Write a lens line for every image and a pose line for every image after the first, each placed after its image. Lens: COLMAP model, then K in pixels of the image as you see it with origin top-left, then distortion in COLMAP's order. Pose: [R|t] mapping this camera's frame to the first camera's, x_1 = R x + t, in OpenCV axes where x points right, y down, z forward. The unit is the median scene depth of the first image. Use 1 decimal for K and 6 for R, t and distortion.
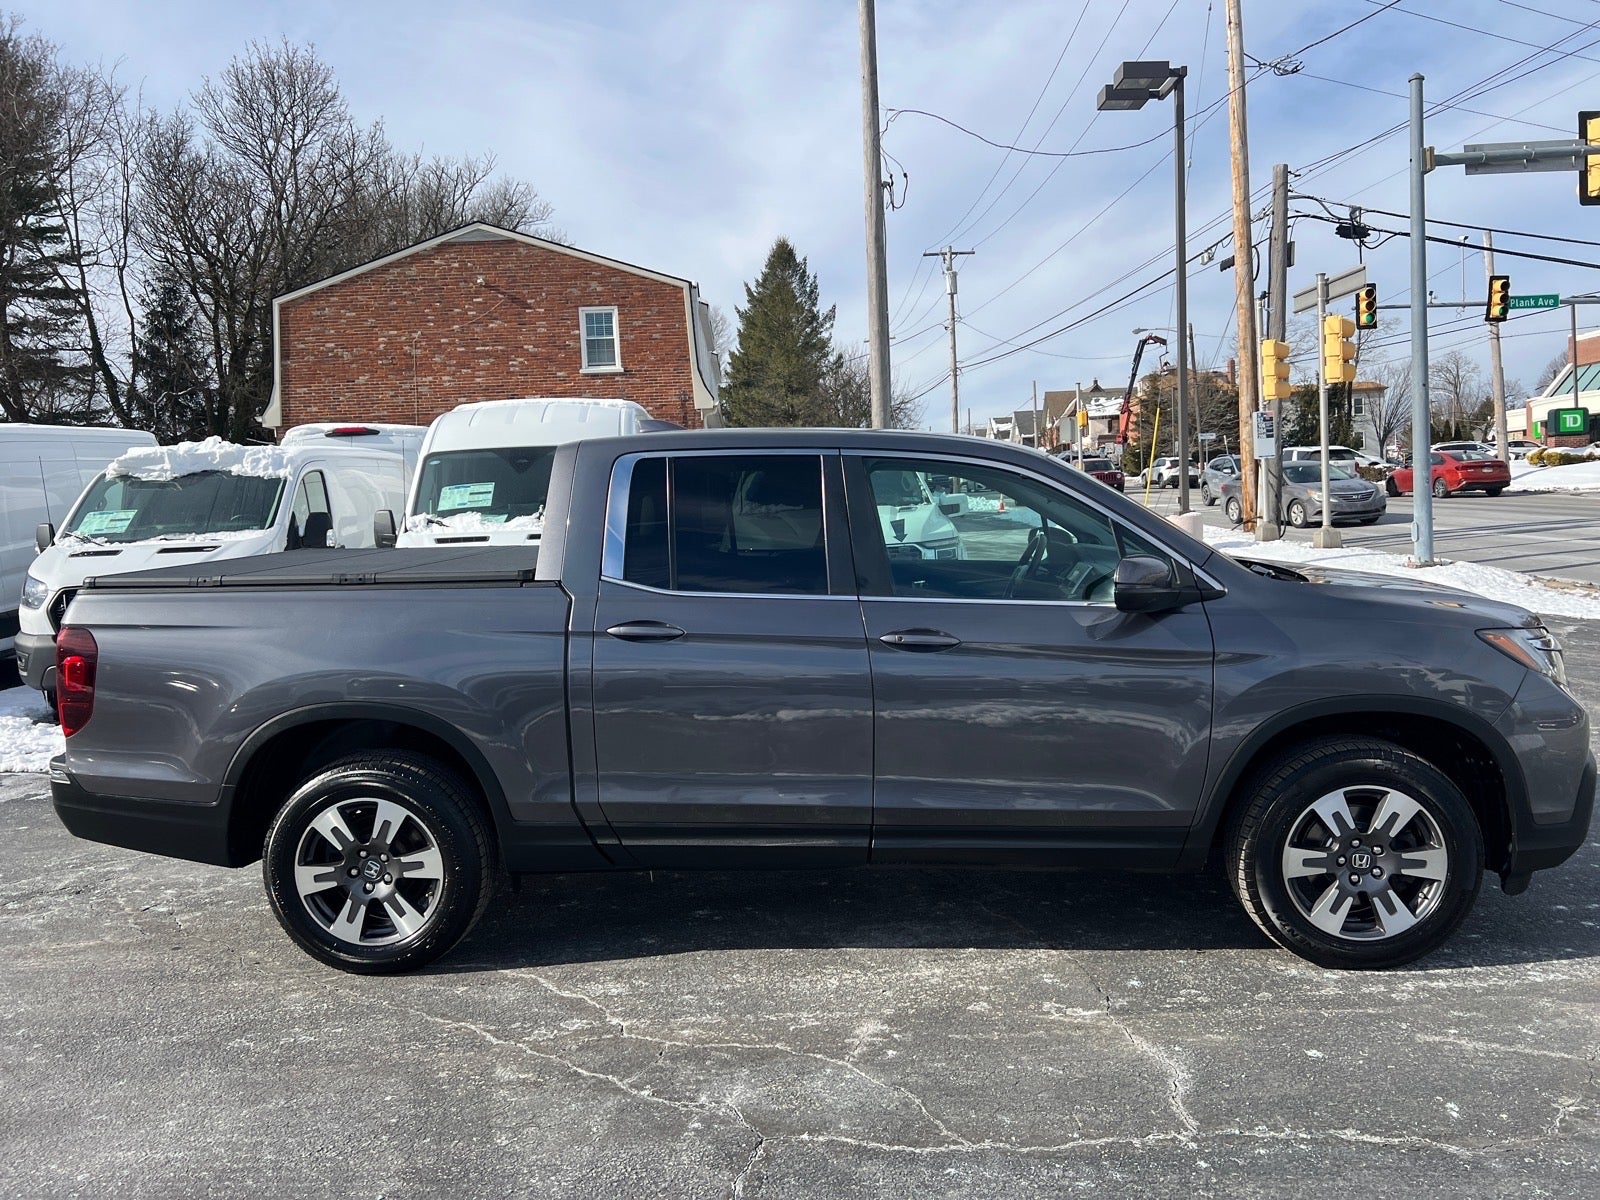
lens RADIAL K [[1190.0, 0, 799.5], [0, 1190.0, 603.0], [0, 0, 1]] dist [0.042591, -0.044011]
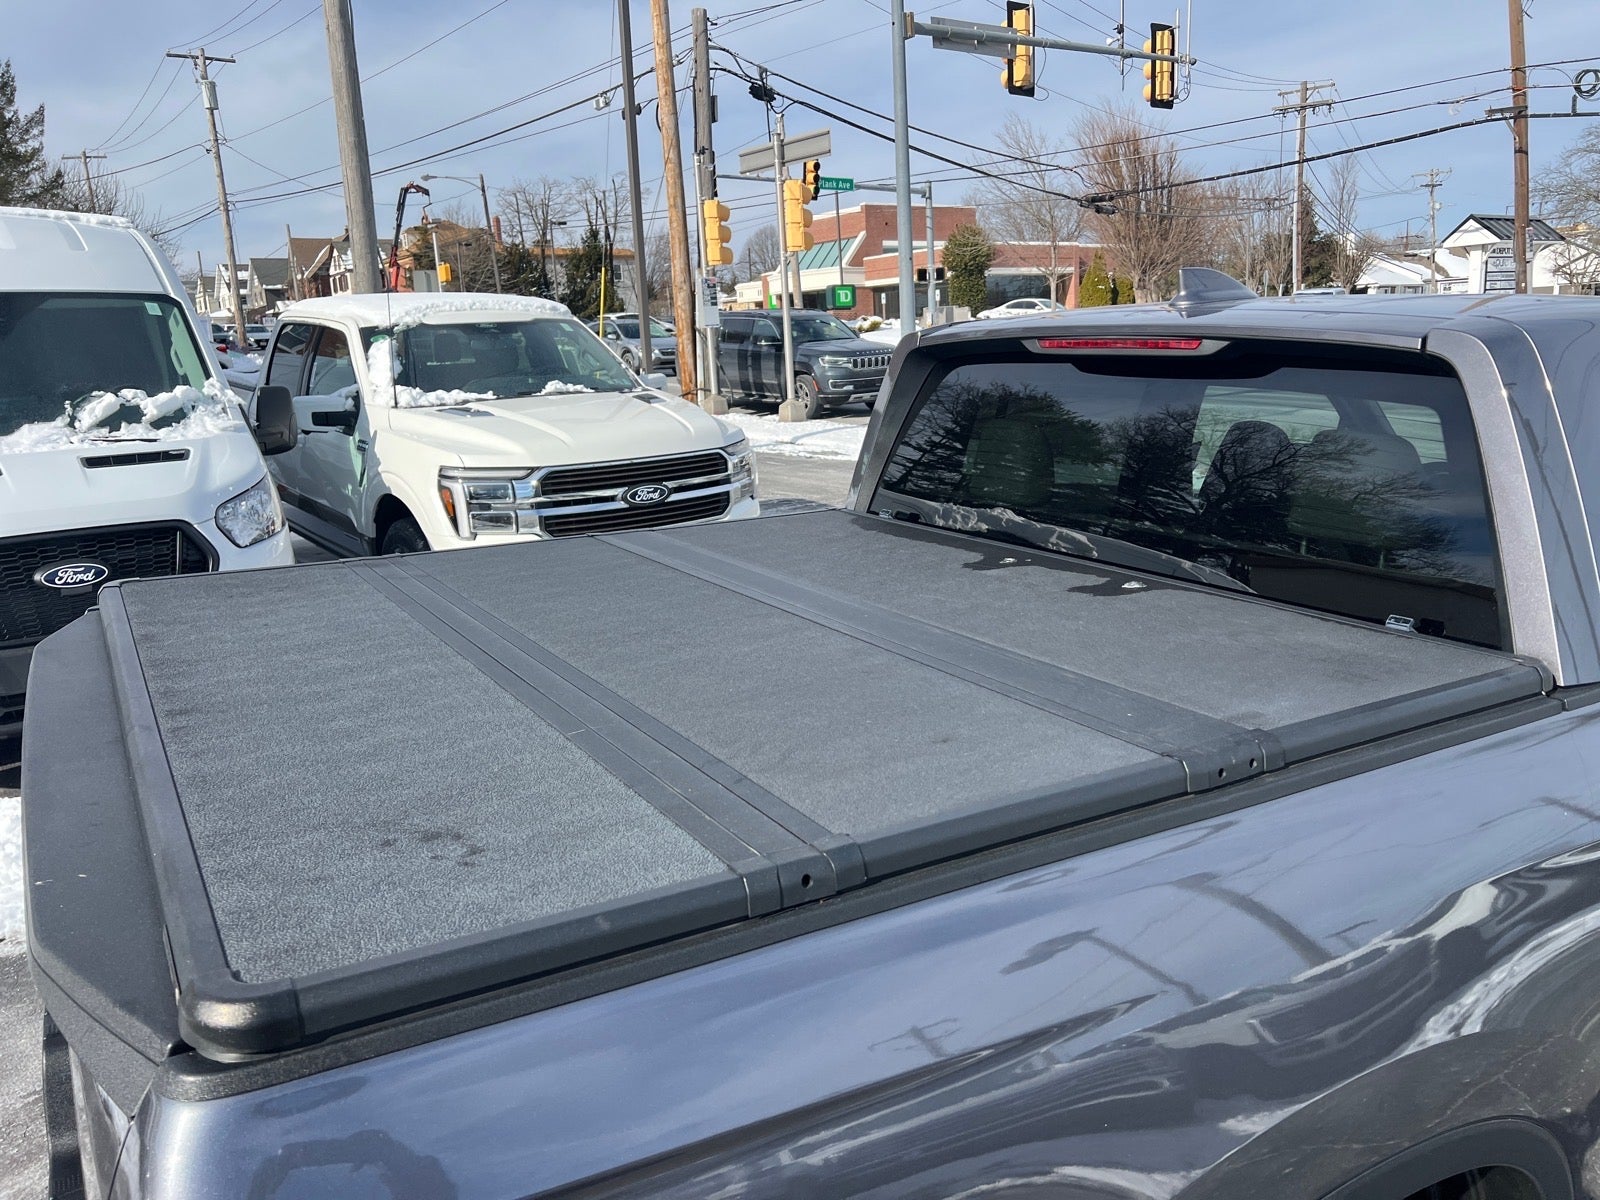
lens RADIAL K [[1190.0, 0, 819.3], [0, 1190.0, 595.1], [0, 0, 1]] dist [0.042591, -0.044011]
pose [[0.811488, -0.111279, 0.573676, -0.114842], [0.048827, 0.991180, 0.123197, -0.019893], [-0.582325, -0.071962, 0.809765, 0.149279]]
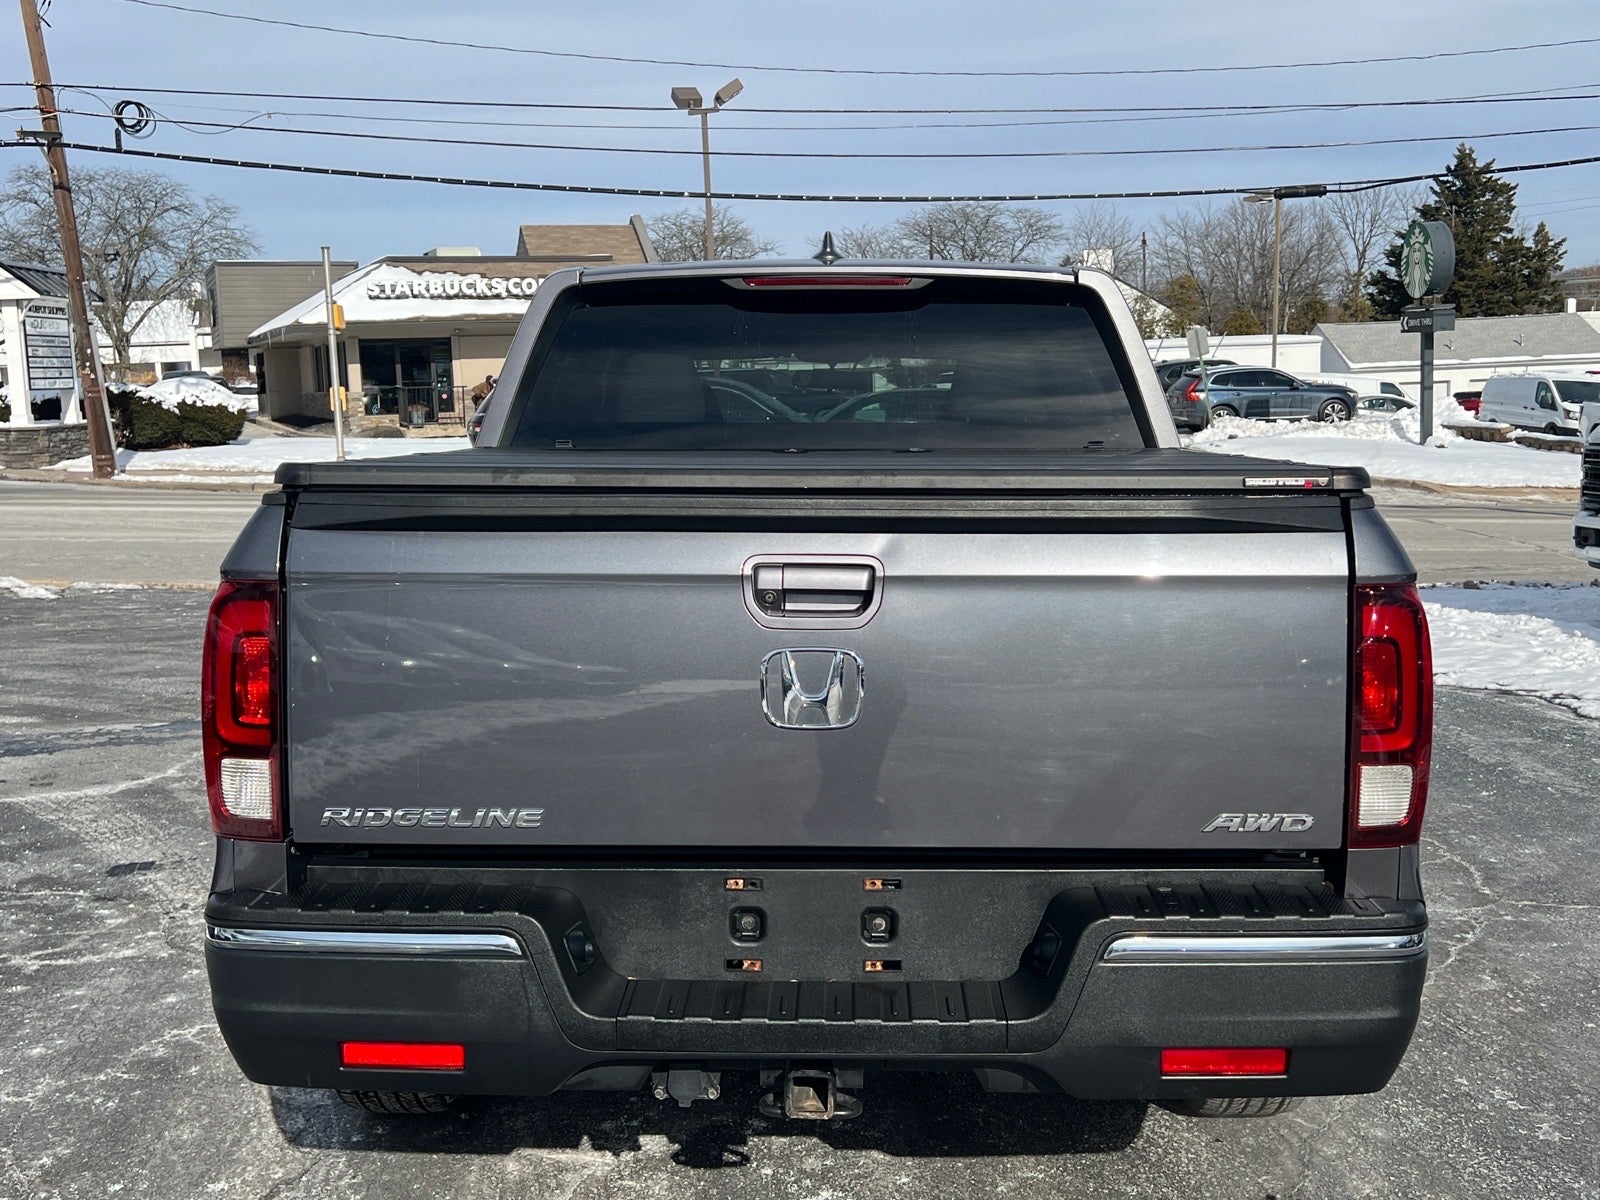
lens RADIAL K [[1729.4, 0, 808.3], [0, 1729.4, 571.4], [0, 0, 1]] dist [0.034758, 0.000000]
pose [[-0.046417, -0.064468, 0.996840, -0.226463], [0.103576, 0.992226, 0.068992, -0.008894], [-0.993538, 0.106451, -0.039378, 0.231486]]
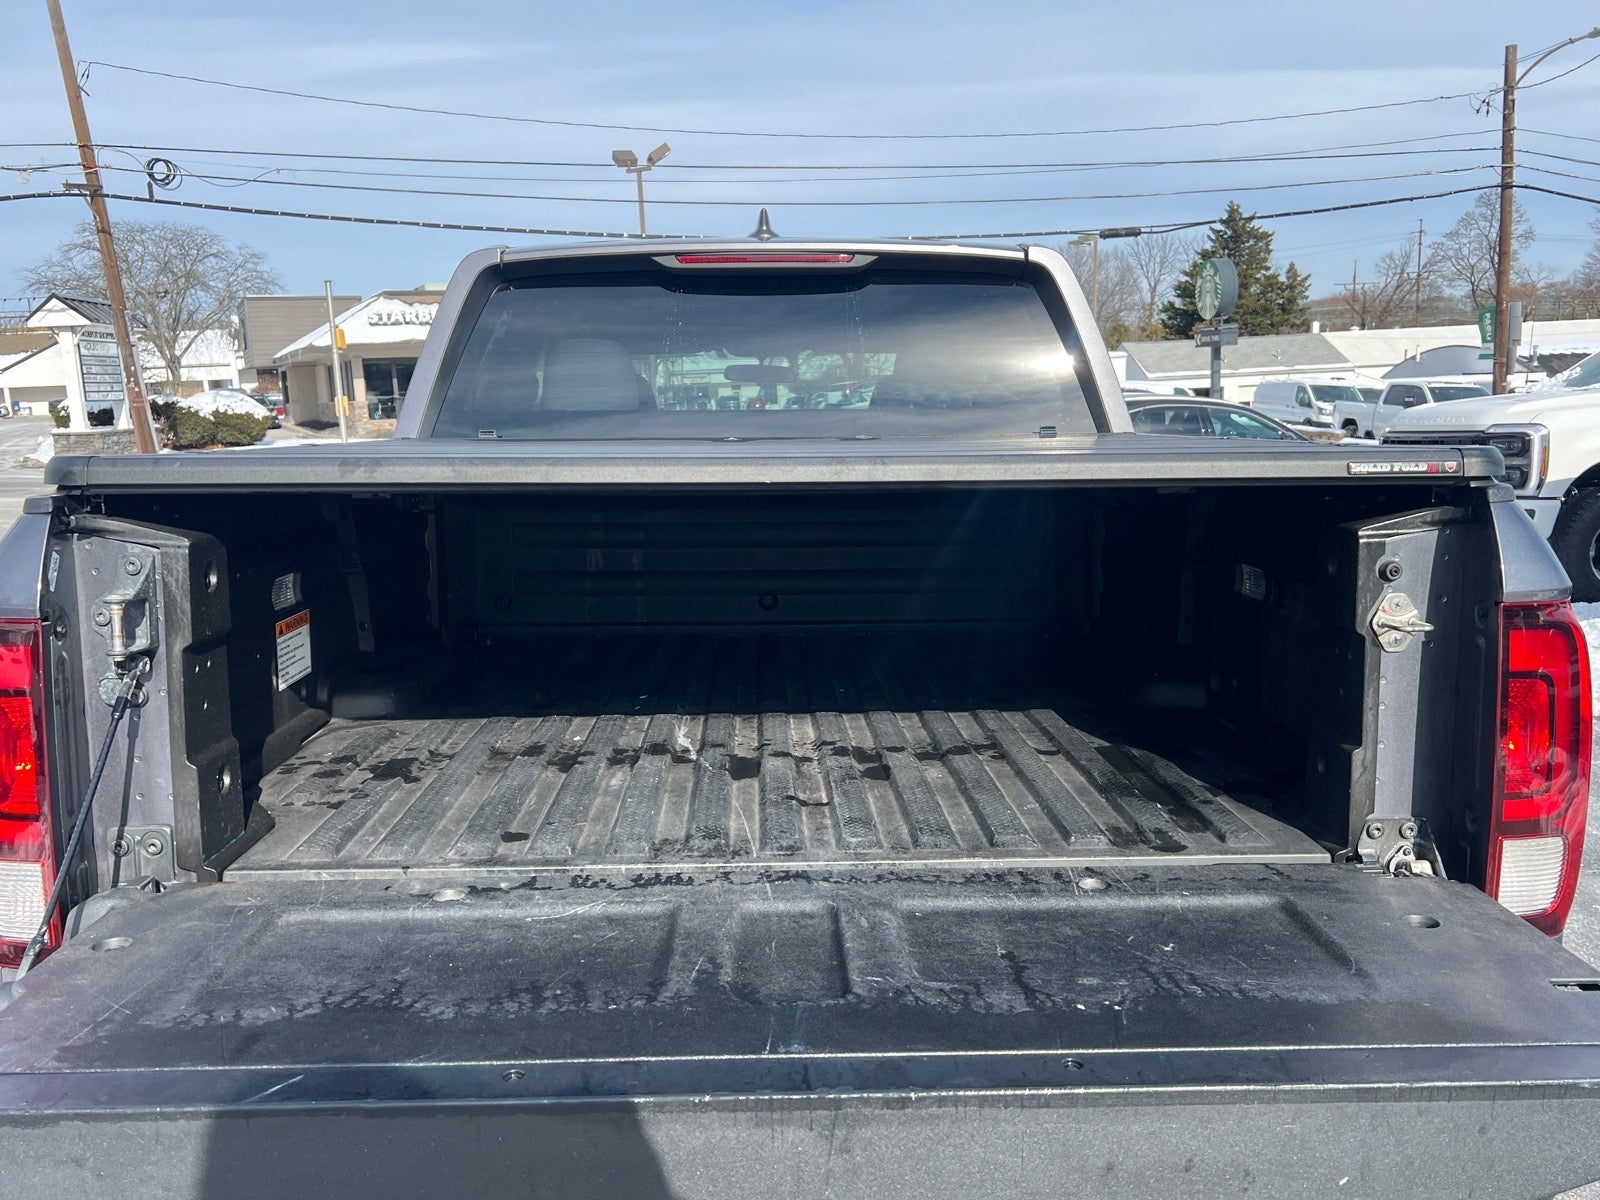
lens RADIAL K [[1334.7, 0, 787.9], [0, 1334.7, 603.2], [0, 0, 1]] dist [0.024647, -0.009792]
pose [[-0.092178, -0.110818, 0.989557, -0.176070], [0.113384, 0.986156, 0.120998, -0.008470], [-0.989266, 0.123353, -0.078337, 0.231445]]
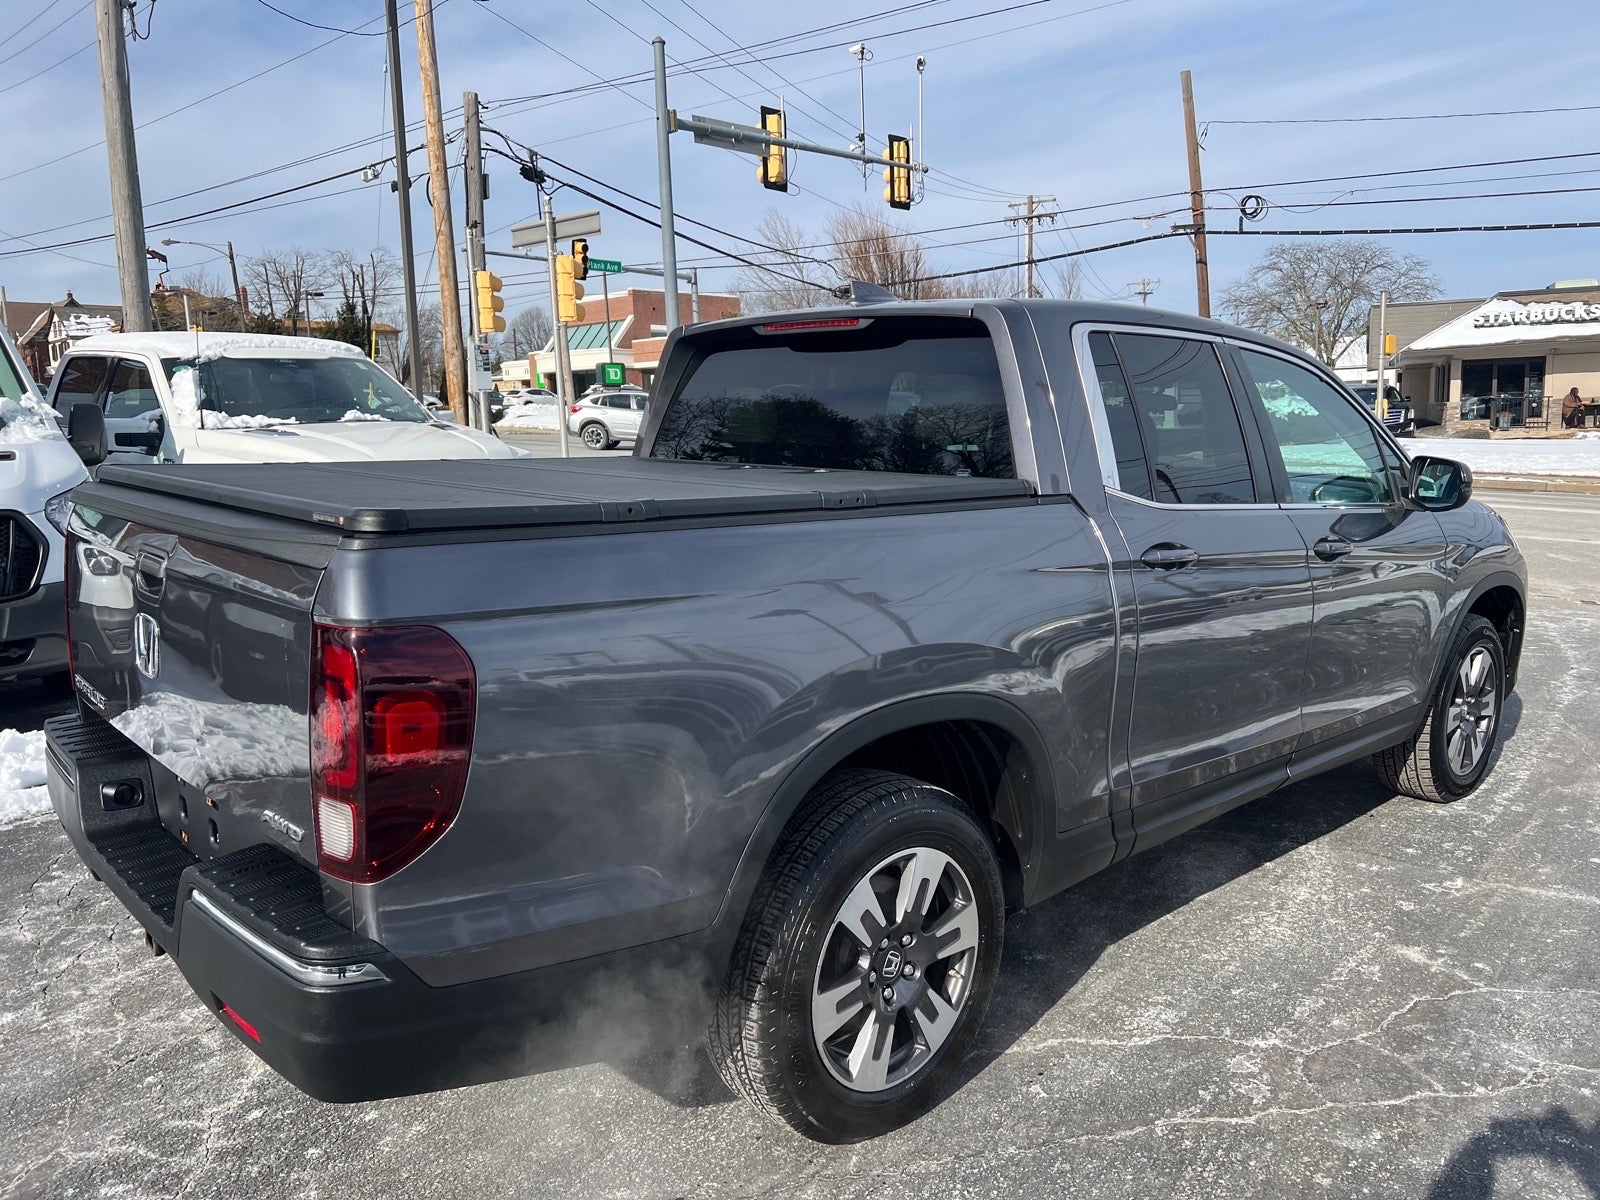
lens RADIAL K [[1190.0, 0, 815.8], [0, 1190.0, 598.9], [0, 0, 1]] dist [0.042591, -0.044011]
pose [[0.688183, -0.080281, 0.721081, -0.148879], [0.046891, 0.996703, 0.066216, -0.001869], [-0.724020, -0.011756, 0.689679, 0.109486]]
